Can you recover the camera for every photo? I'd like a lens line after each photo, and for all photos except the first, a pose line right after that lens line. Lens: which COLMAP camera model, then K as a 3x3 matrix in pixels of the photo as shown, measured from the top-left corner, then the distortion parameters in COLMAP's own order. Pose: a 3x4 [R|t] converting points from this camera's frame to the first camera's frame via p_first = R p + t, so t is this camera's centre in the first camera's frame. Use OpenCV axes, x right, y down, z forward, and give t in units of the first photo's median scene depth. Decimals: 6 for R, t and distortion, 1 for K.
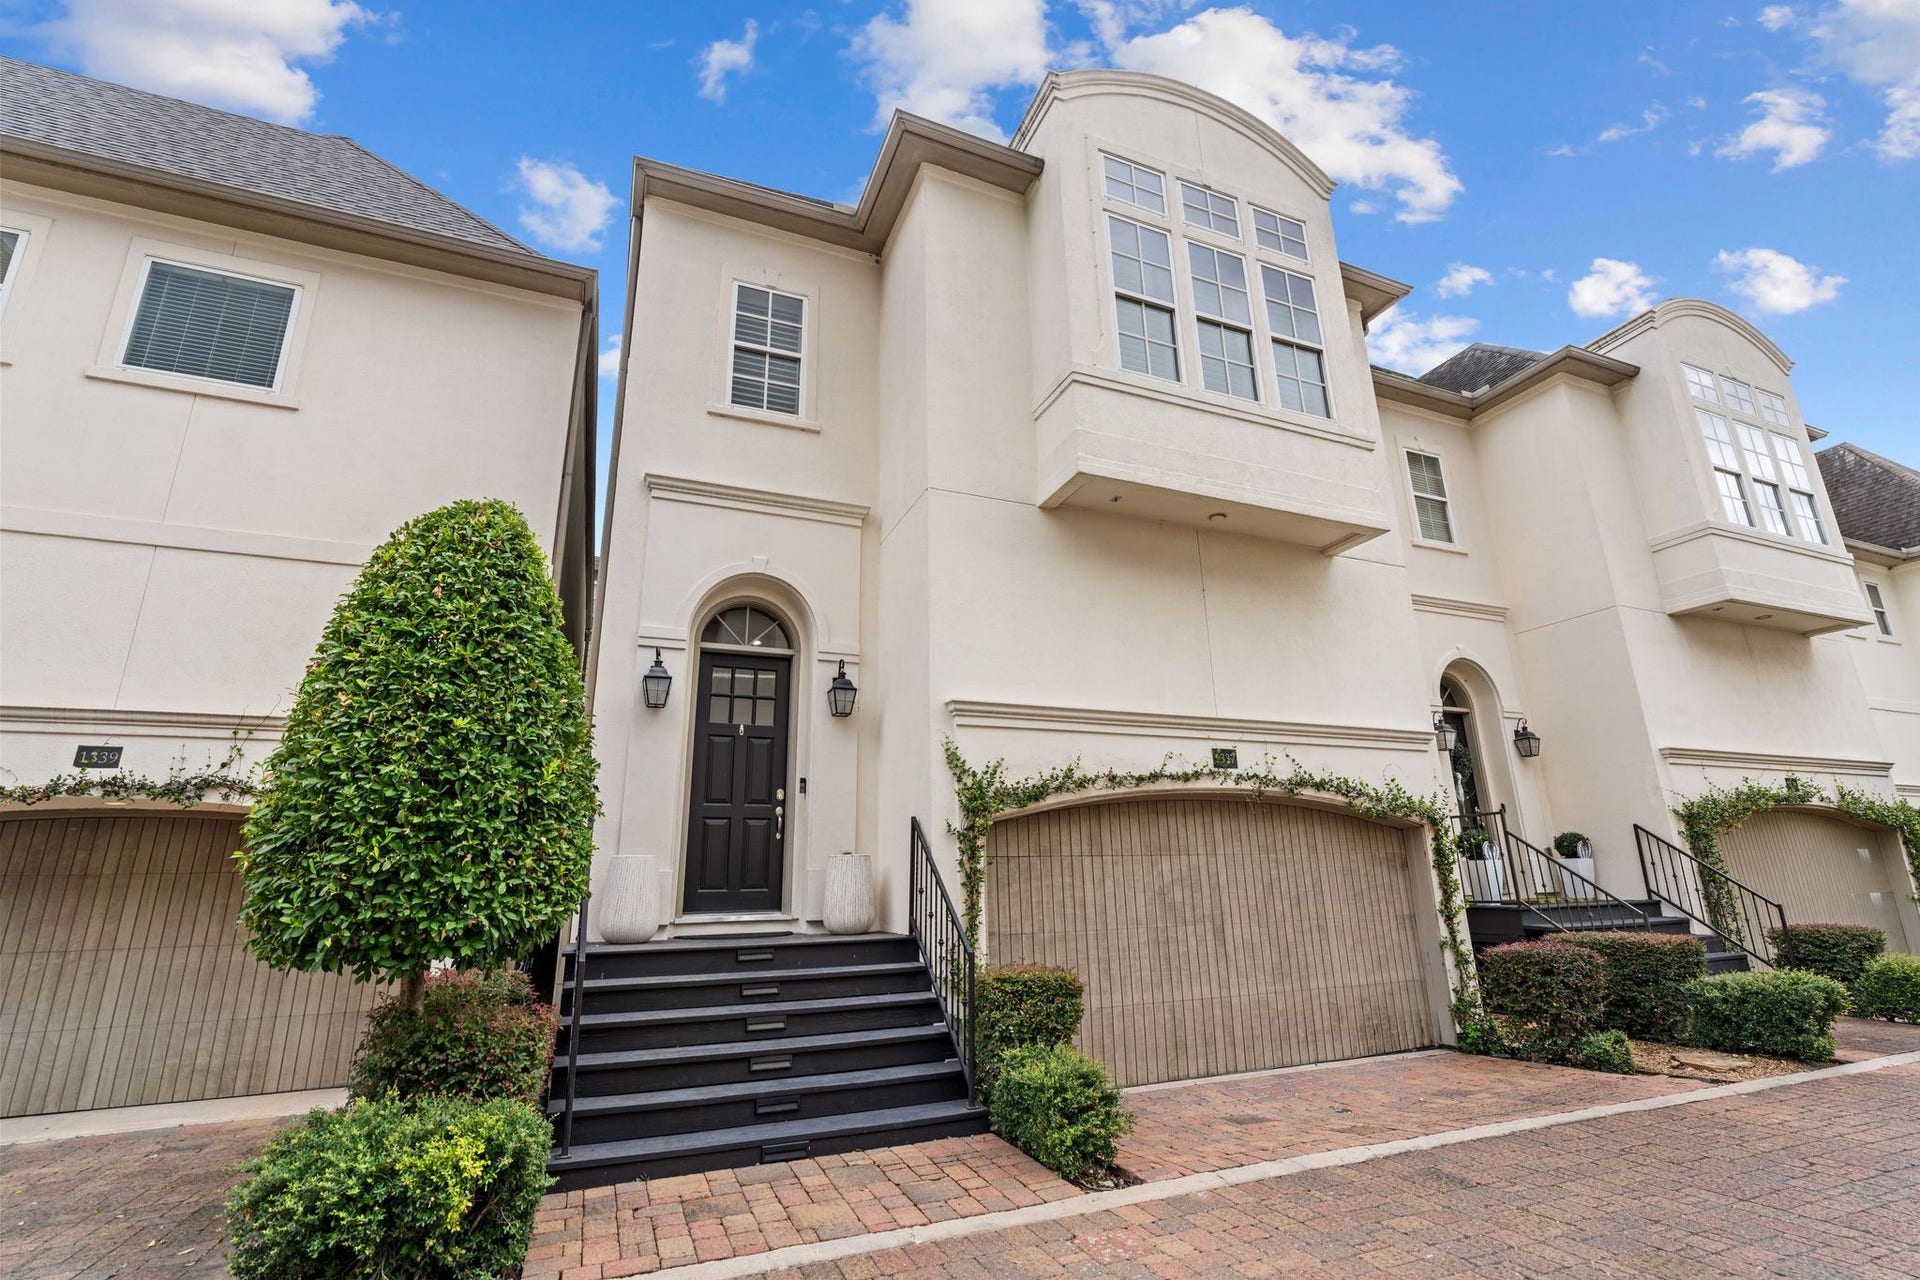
lens RADIAL K [[871.4, 0, 964.3], [0, 871.4, 638.8], [0, 0, 1]] dist [-0.000304, 0.000022]
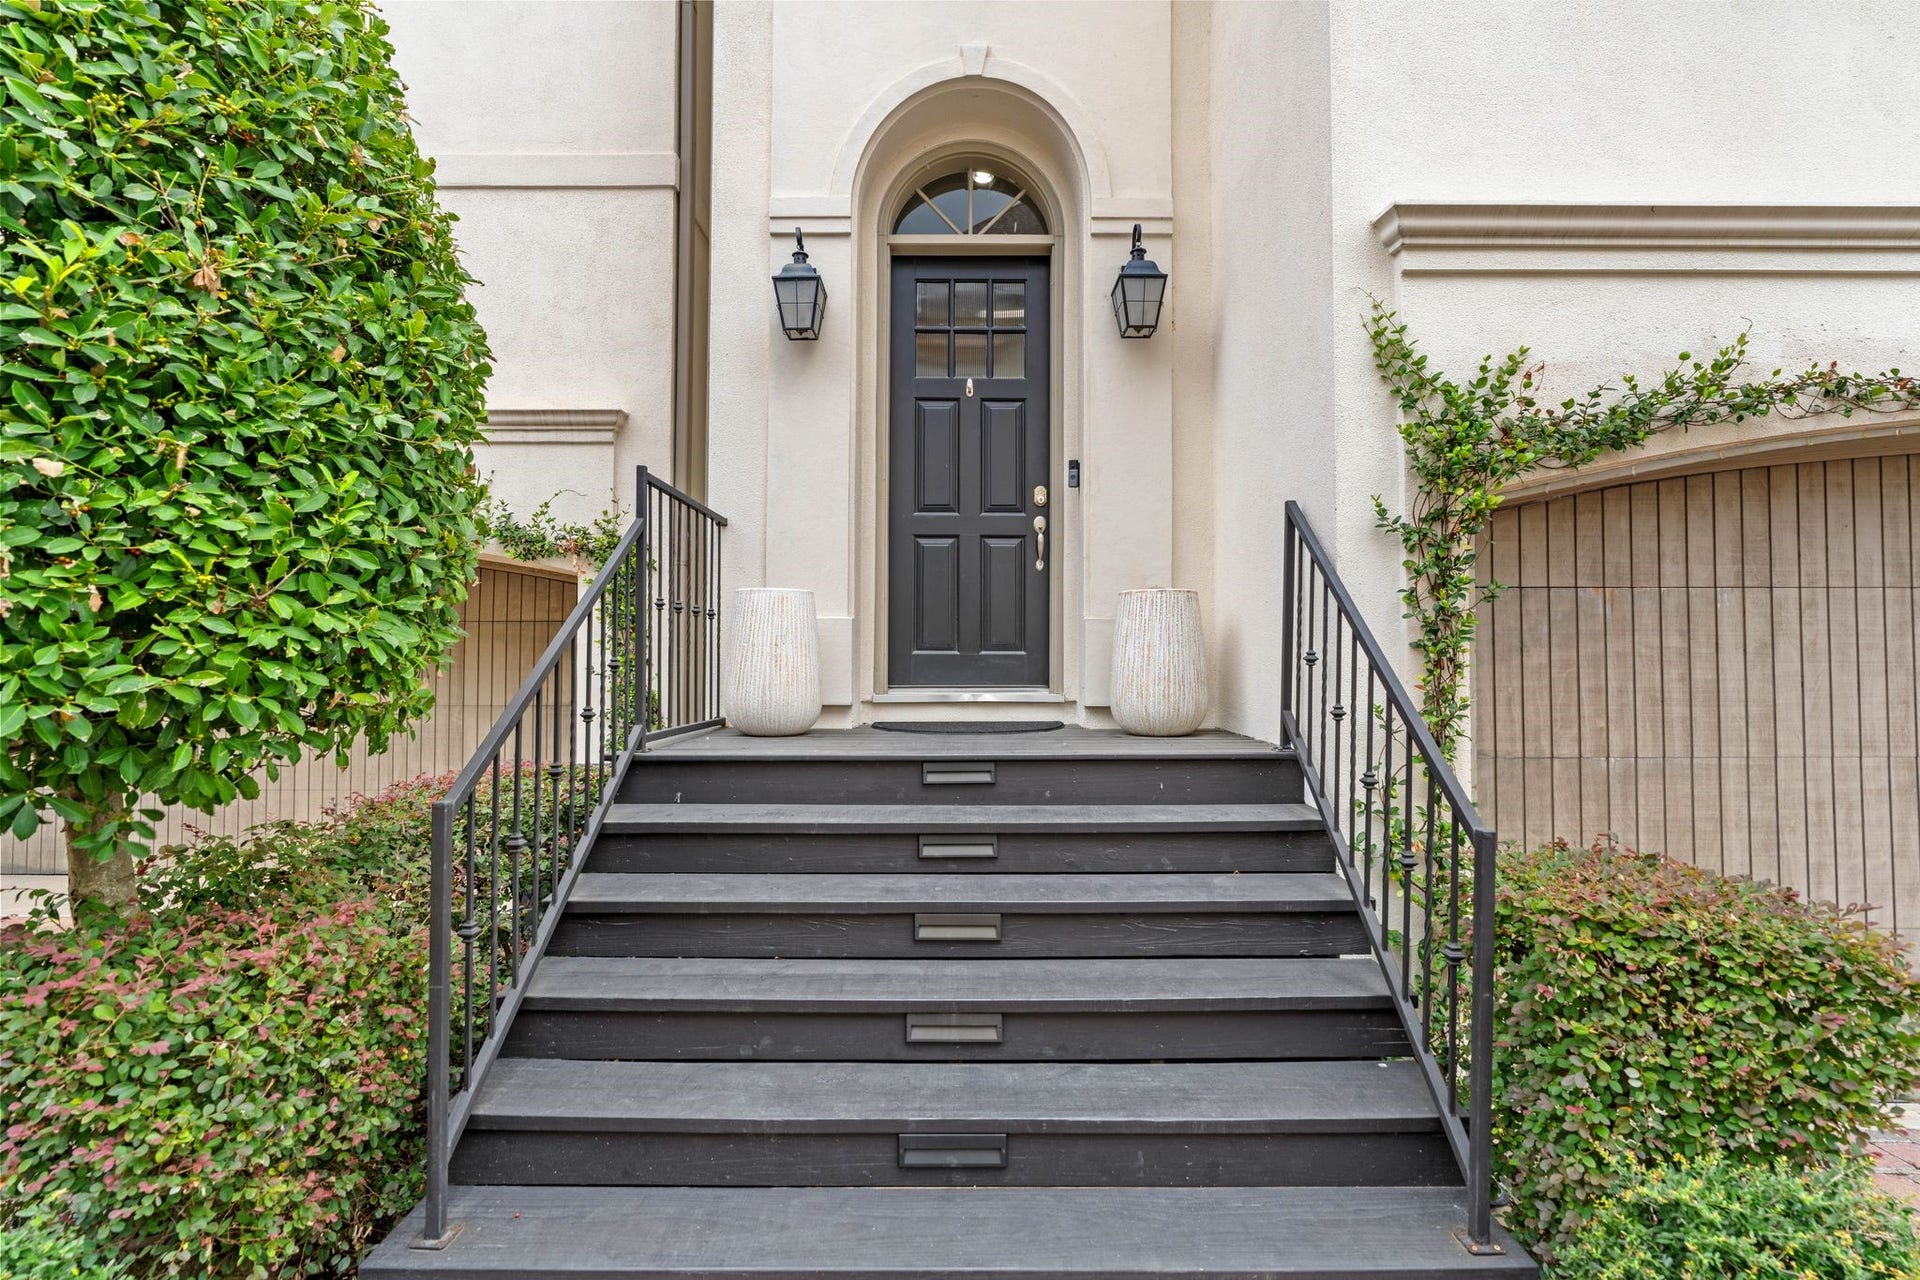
lens RADIAL K [[871.4, 0, 962.6], [0, 871.4, 635.3], [0, 0, 1]] dist [-0.000304, 0.000022]
pose [[0.923211, 0.010779, -0.384142, -0.045294], [0.085579, 0.968738, 0.232856, 0.168450], [0.374643, -0.247850, 0.893428, 0.570610]]
